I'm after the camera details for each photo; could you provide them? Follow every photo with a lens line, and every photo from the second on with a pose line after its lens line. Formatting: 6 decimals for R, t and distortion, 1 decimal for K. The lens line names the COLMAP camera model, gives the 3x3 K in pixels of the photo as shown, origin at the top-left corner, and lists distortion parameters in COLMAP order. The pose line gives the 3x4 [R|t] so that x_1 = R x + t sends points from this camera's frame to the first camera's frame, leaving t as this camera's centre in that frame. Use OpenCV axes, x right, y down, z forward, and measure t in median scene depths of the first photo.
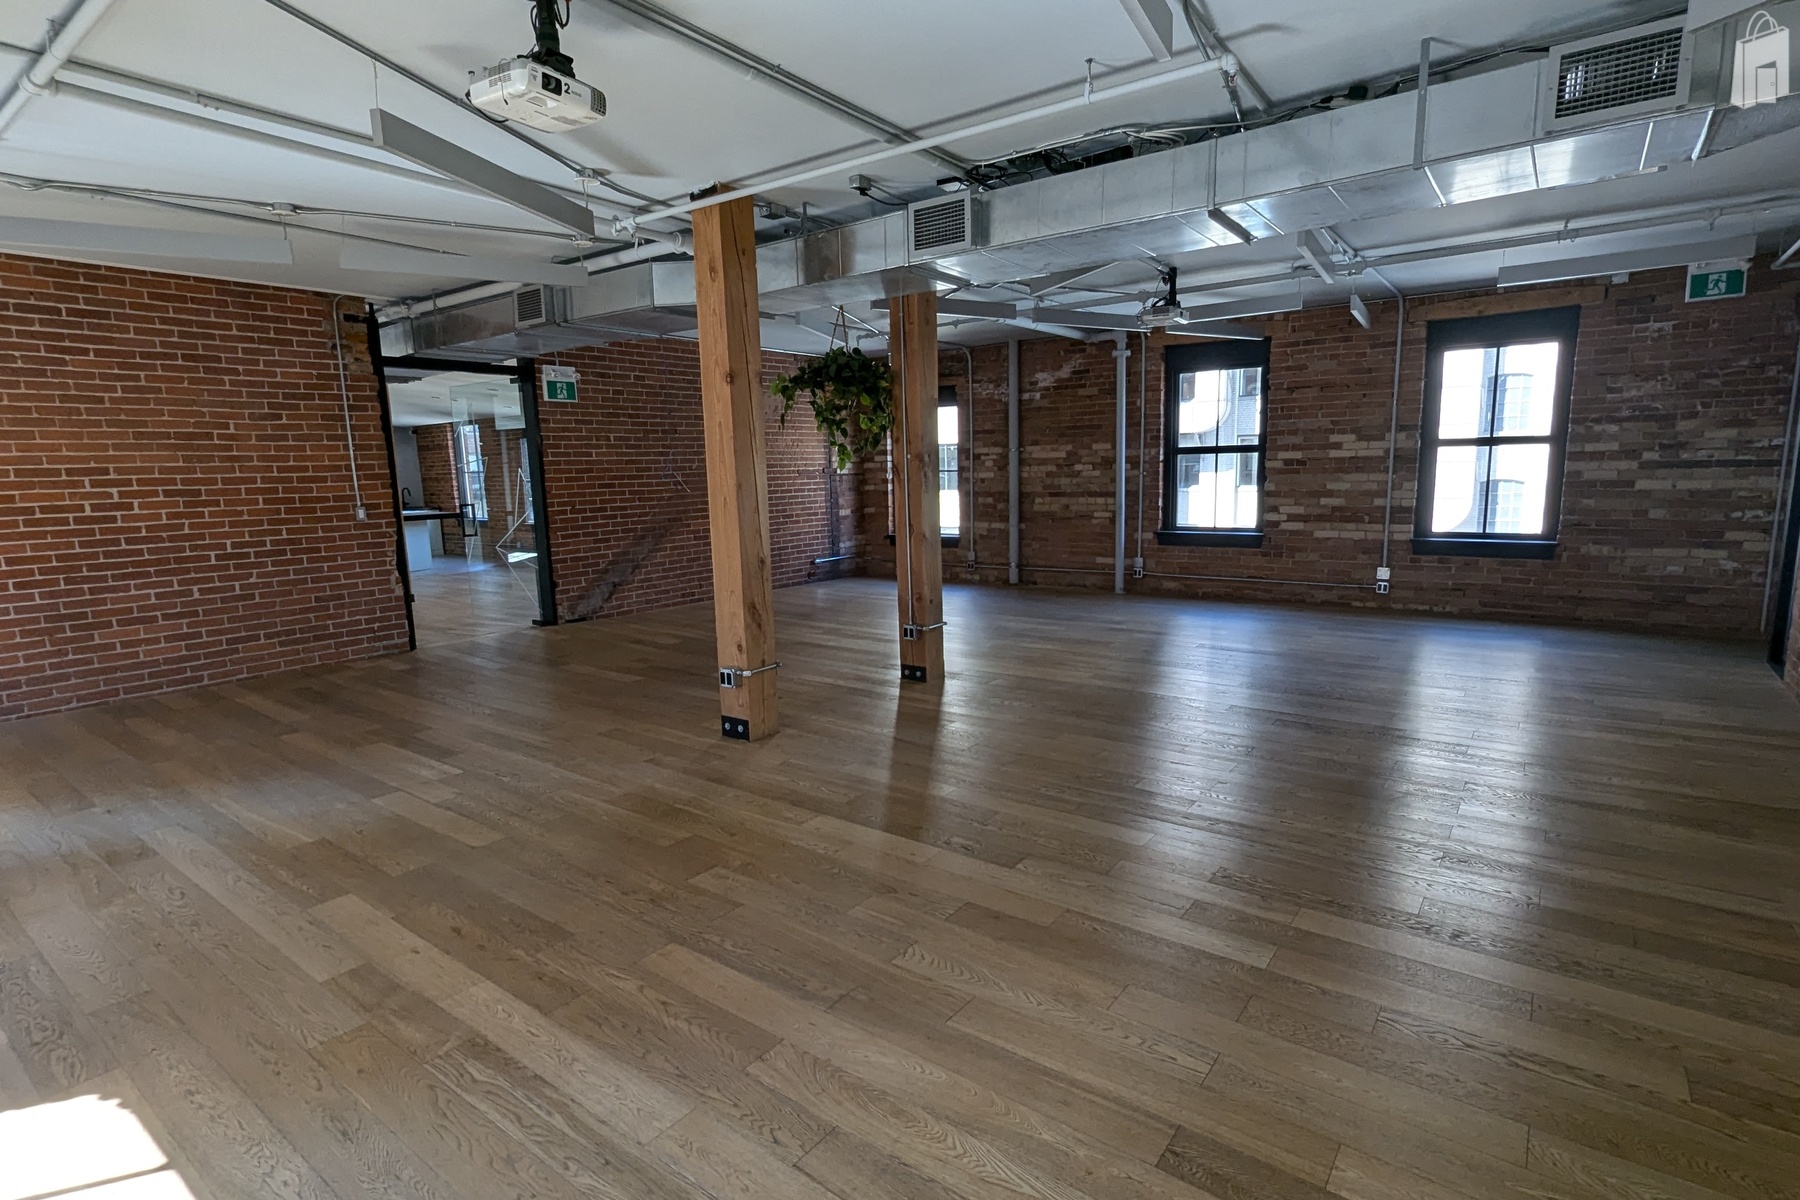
lens RADIAL K [[885.9, 0, 896.1], [0, 885.9, 606.0], [0, 0, 1]] dist [0.003059, -0.000349]
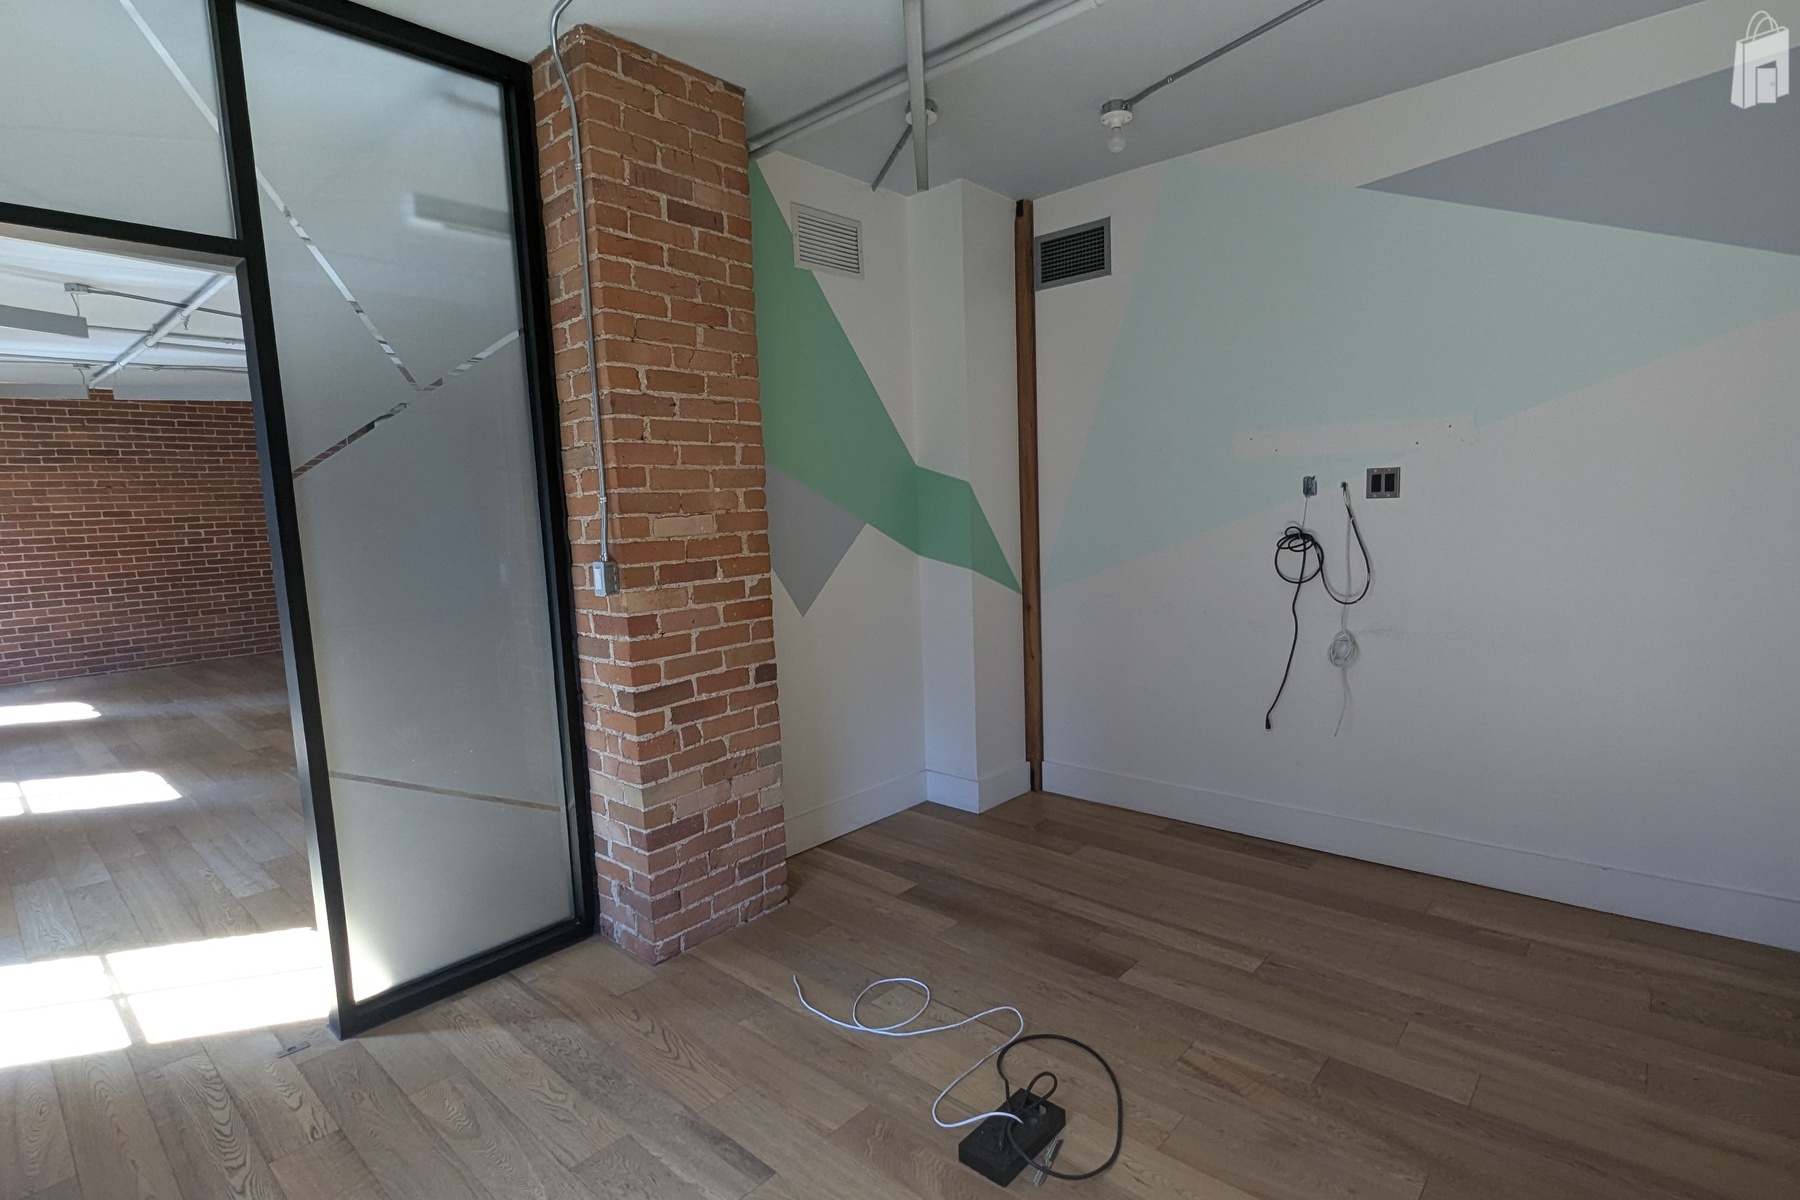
lens RADIAL K [[885.9, 0, 895.5], [0, 885.9, 605.1], [0, 0, 1]] dist [0.003059, -0.000349]
pose [[0.995423, -0.001283, -0.095558, 0.535005], [-0.002321, 0.999290, -0.037598, 0.063445], [0.095538, 0.037647, 0.994714, -0.486102]]
